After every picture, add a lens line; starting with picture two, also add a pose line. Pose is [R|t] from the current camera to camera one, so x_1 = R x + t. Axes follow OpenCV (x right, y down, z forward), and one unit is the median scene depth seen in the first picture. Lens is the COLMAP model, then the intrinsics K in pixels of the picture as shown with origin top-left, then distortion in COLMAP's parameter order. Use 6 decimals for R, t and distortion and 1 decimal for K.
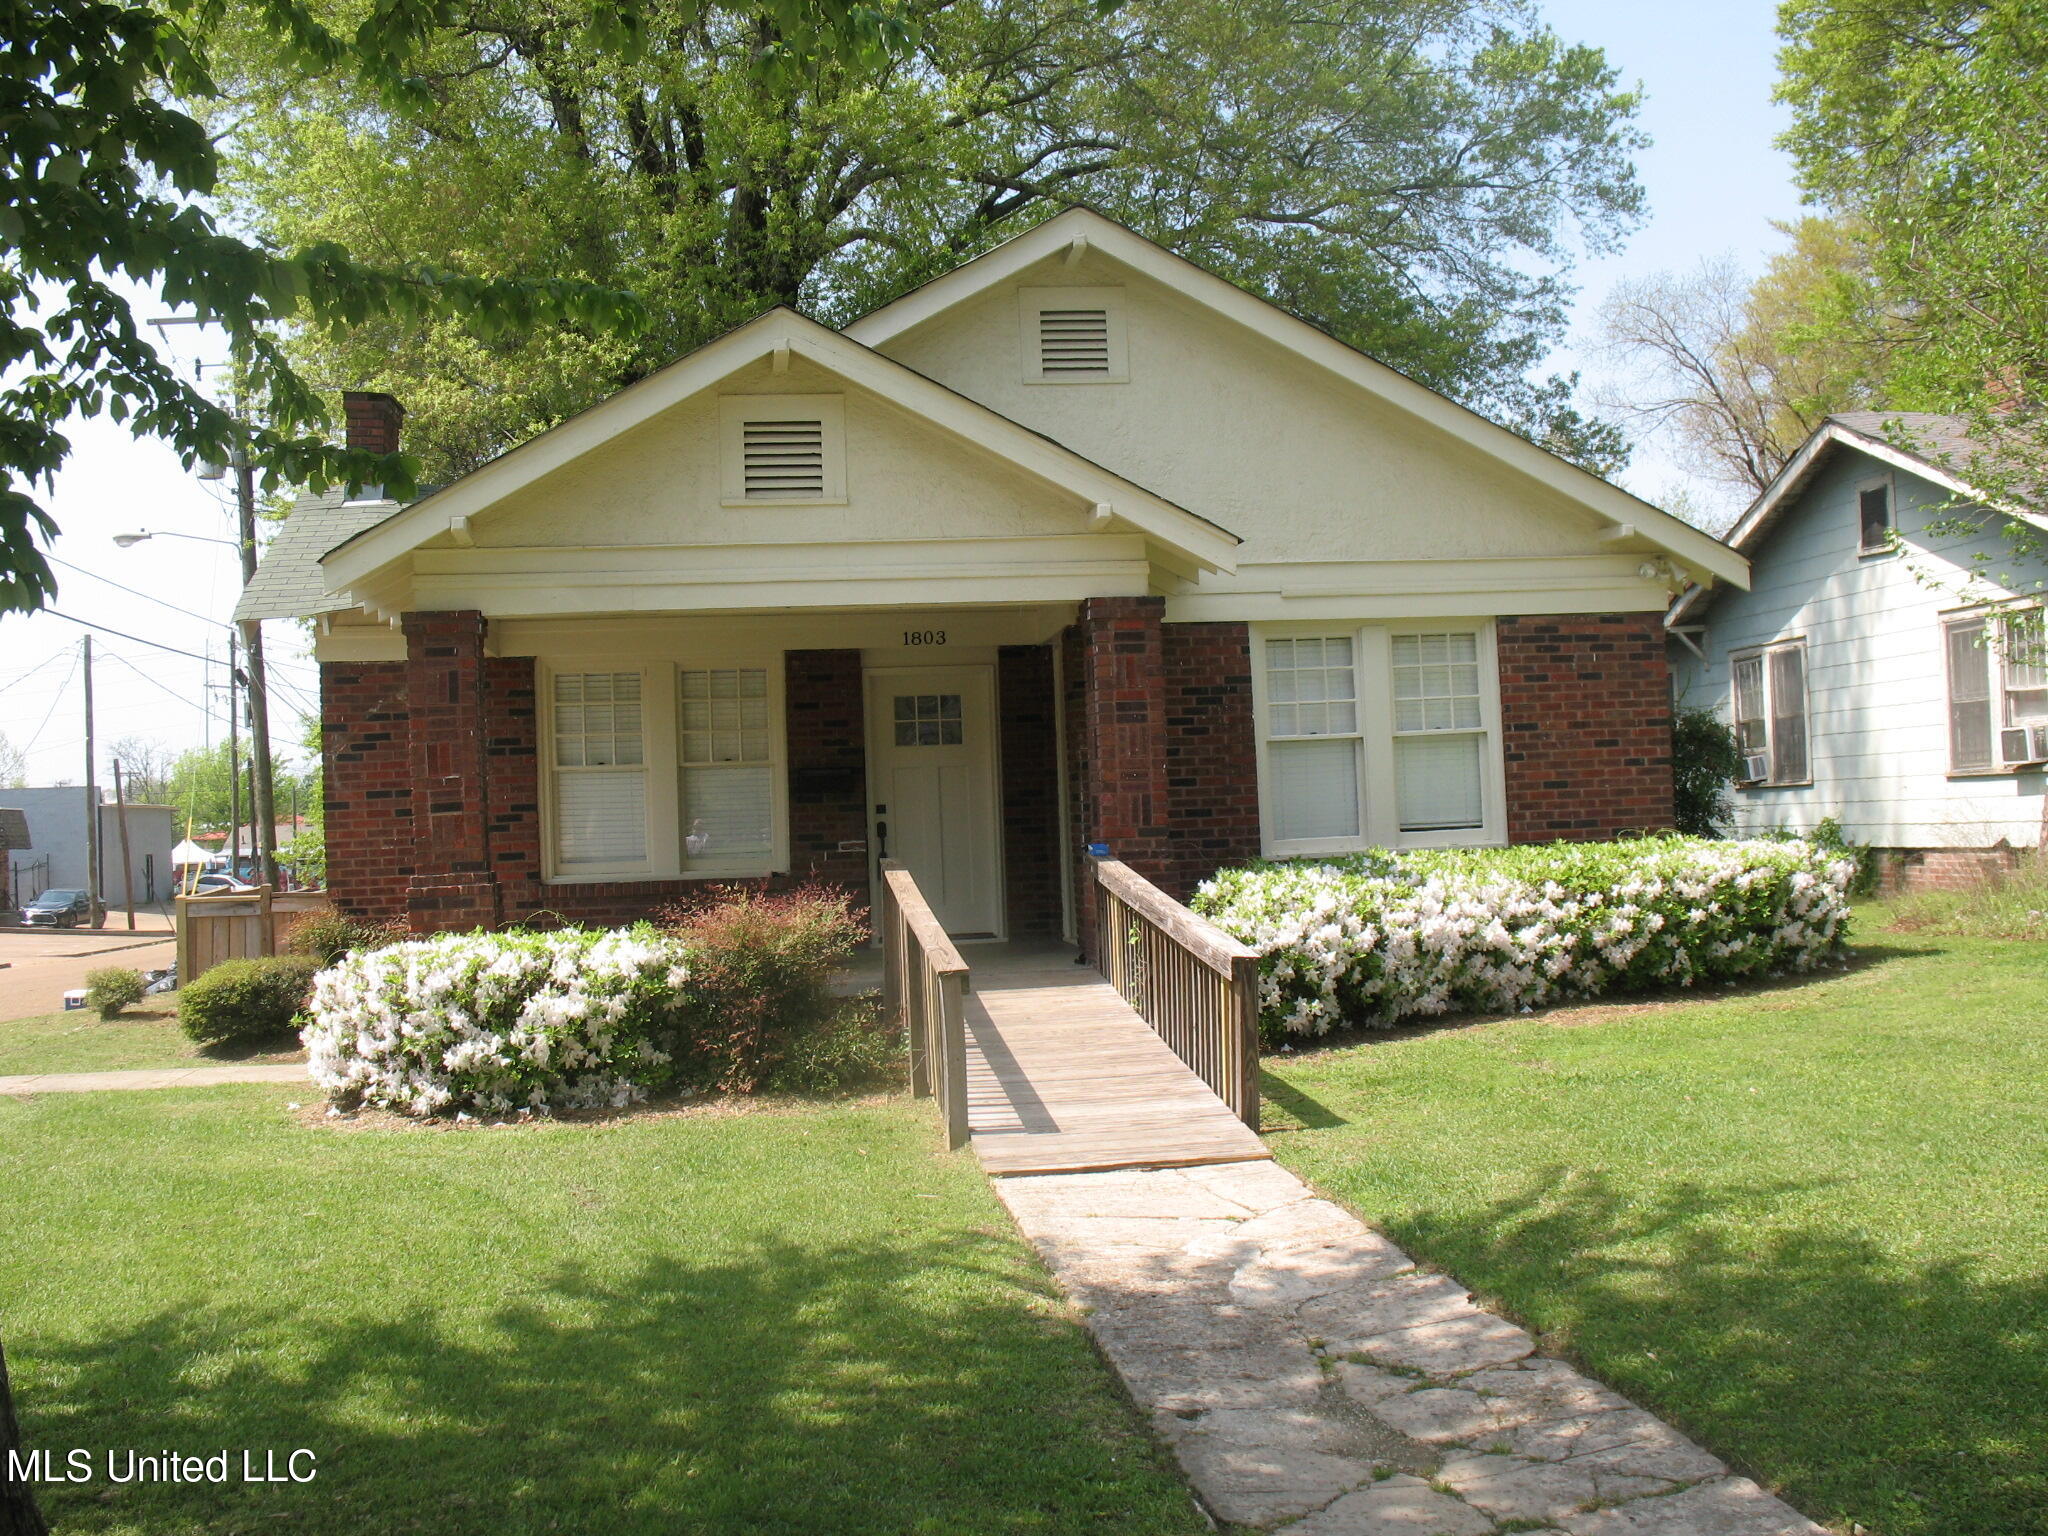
lens RADIAL K [[2116.0, 0, 1024.0], [0, 2116.0, 768.0], [0, 0, 1]] dist [-0.192910, 0.215336]
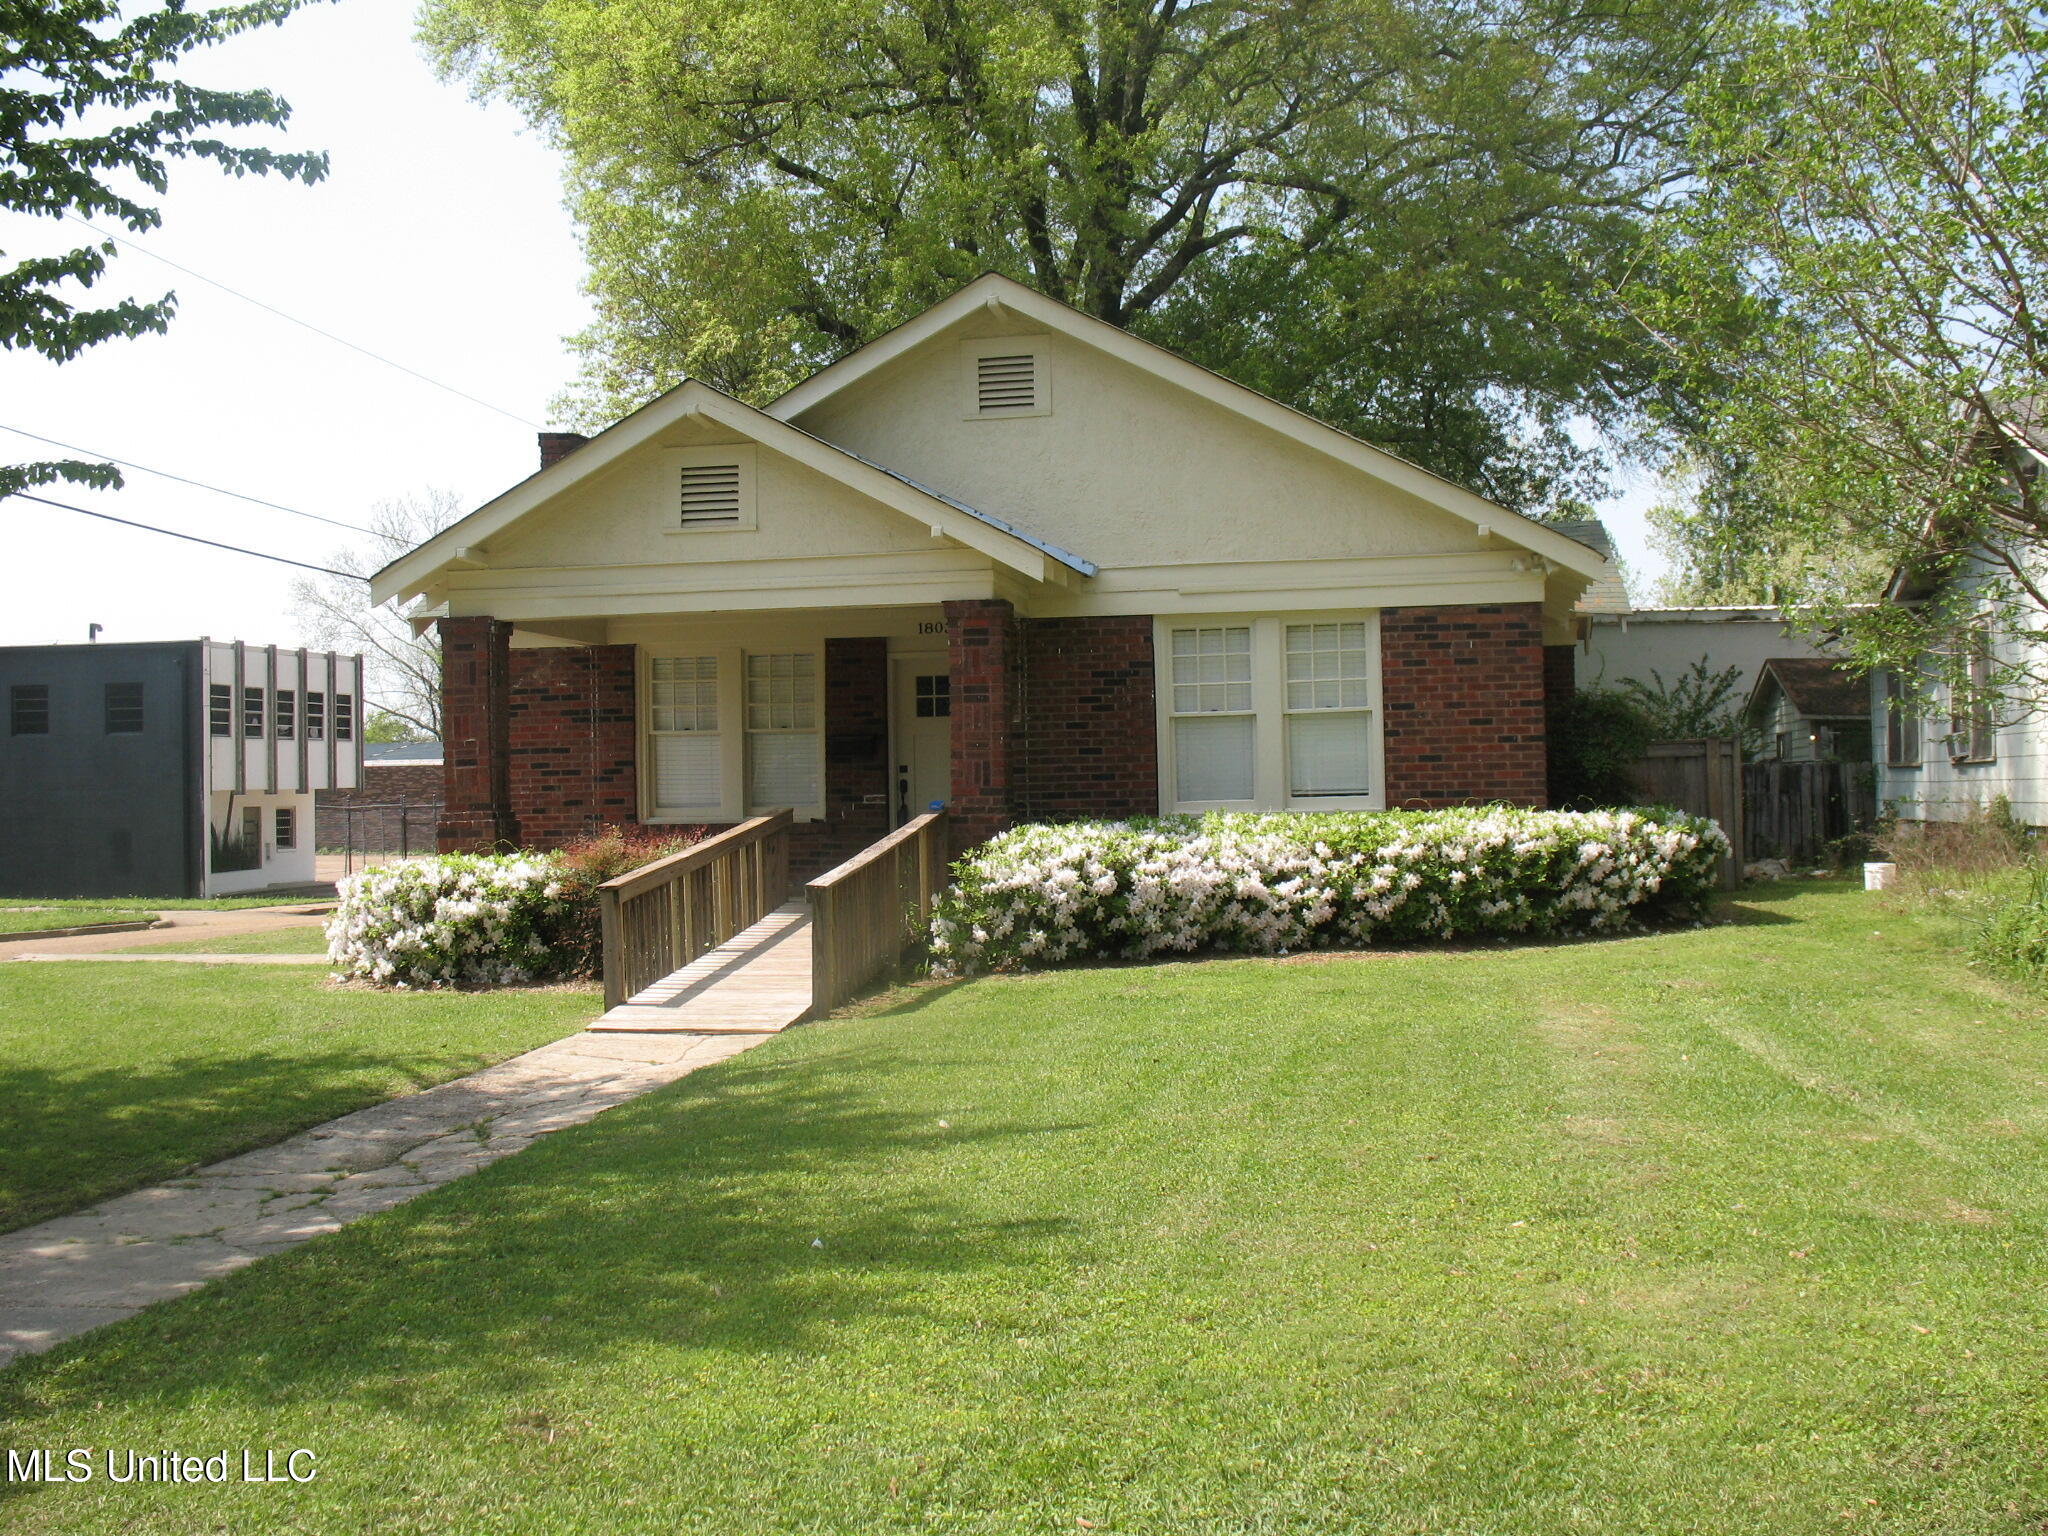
lens RADIAL K [[2116.0, 0, 1024.0], [0, 2116.0, 768.0], [0, 0, 1]] dist [-0.192910, 0.215336]
pose [[0.948464, 0.017509, -0.316400, 0.462274], [-0.010944, 0.999687, 0.022515, -0.011225], [0.316695, -0.017892, 0.948359, -0.155772]]
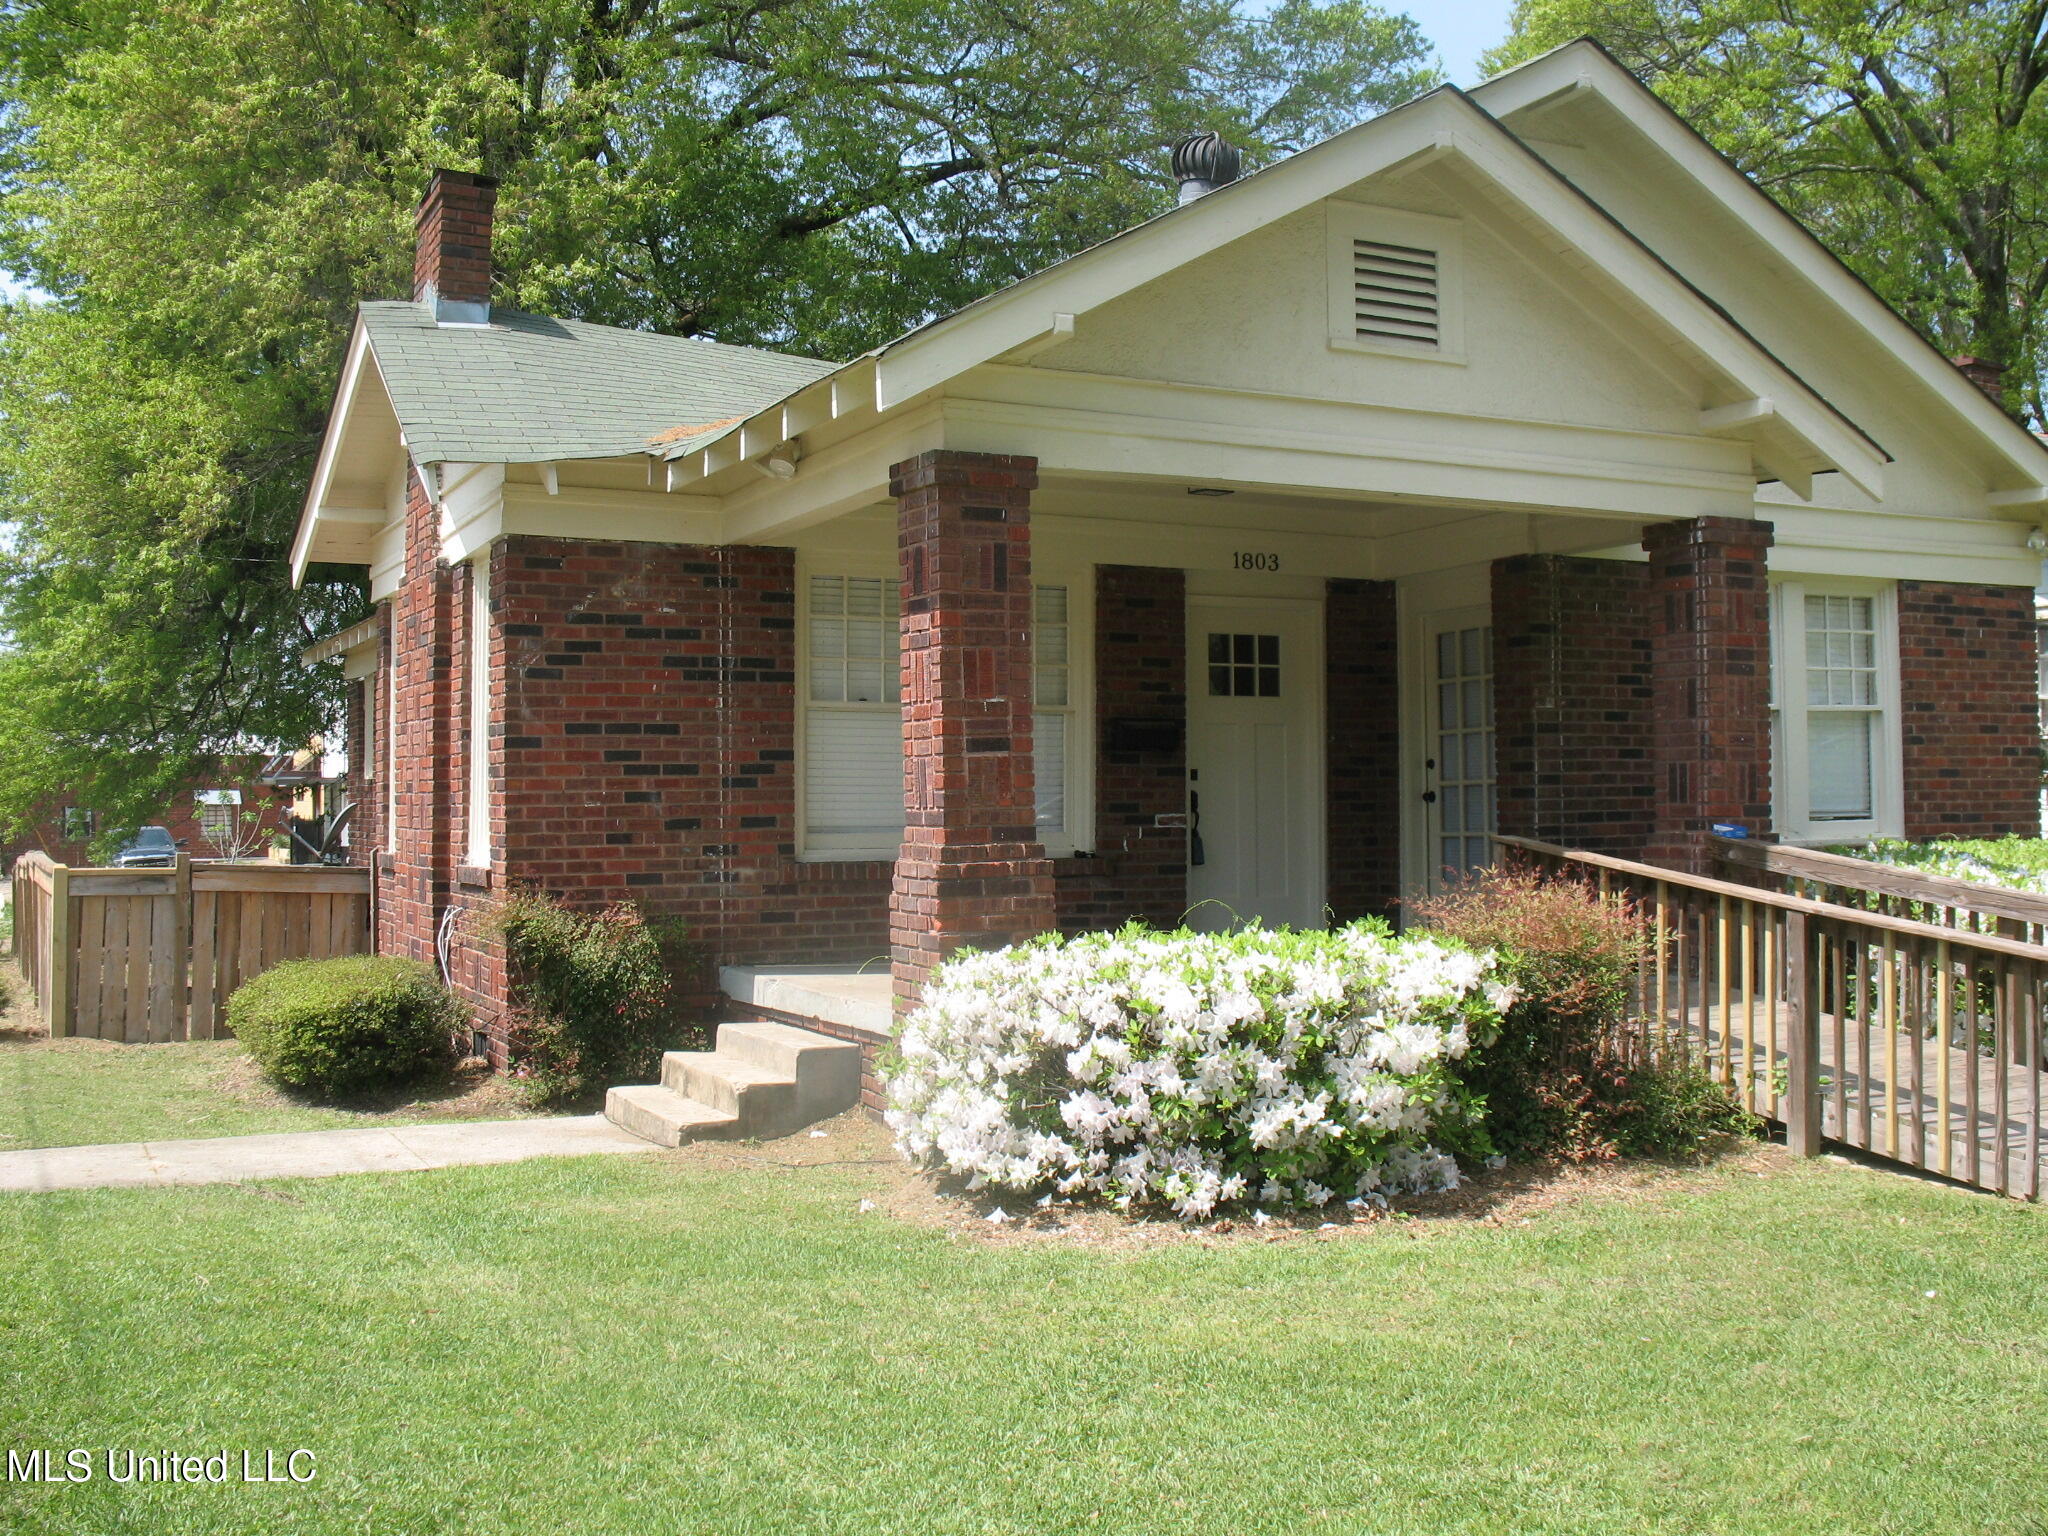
lens RADIAL K [[2116.0, 0, 1024.0], [0, 2116.0, 768.0], [0, 0, 1]] dist [-0.192910, 0.215336]
pose [[0.952016, 0.035934, 0.303931, -0.443699], [-0.036867, 0.999317, -0.002670, 0.025931], [-0.303820, -0.008663, 0.952690, 0.326262]]
